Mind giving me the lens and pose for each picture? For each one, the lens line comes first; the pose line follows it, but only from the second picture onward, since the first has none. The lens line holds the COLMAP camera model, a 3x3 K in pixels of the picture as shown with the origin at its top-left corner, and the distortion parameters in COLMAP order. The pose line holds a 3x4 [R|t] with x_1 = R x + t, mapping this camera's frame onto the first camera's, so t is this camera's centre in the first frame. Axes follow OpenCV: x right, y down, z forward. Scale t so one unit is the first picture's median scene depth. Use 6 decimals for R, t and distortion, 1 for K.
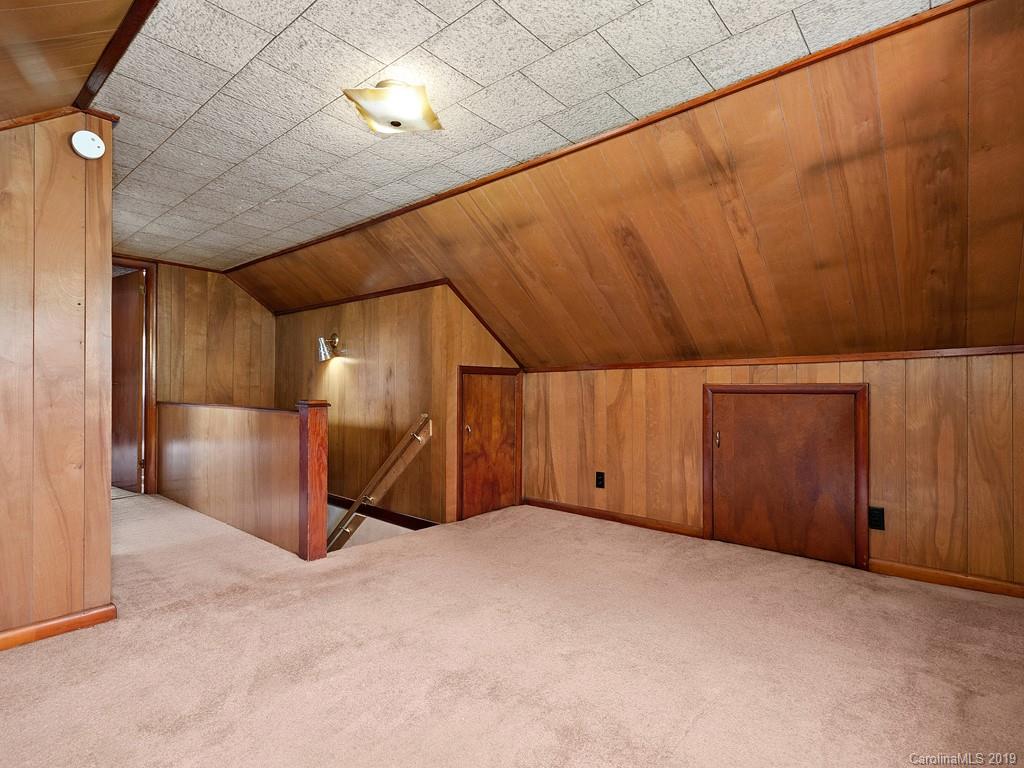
lens RADIAL K [[517.4, 0, 503.5], [0, 517.4, 387.1], [0, 0, 1]] dist [0.000716, 0.002665]
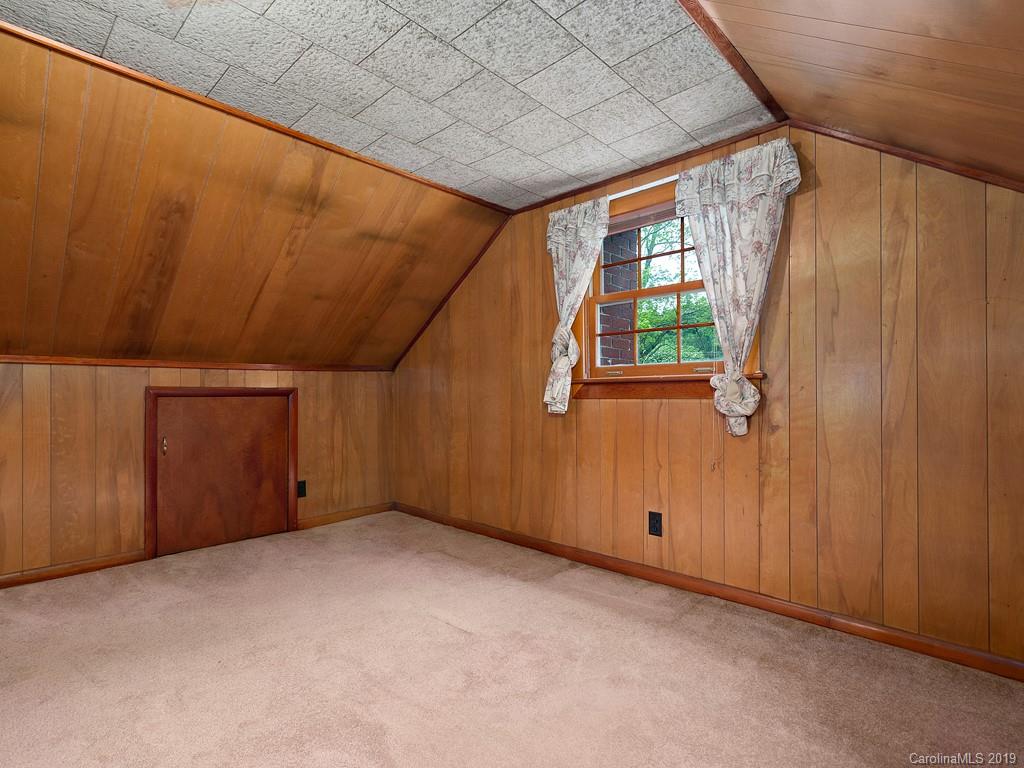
lens RADIAL K [[517.4, 0, 503.5], [0, 517.4, 387.1], [0, 0, 1]] dist [0.000716, 0.002665]
pose [[0.034599, 0.015857, 0.999275, -0.561735], [0.004060, 0.999864, -0.016007, 0.013463], [-0.999393, 0.004611, 0.034530, 0.405556]]
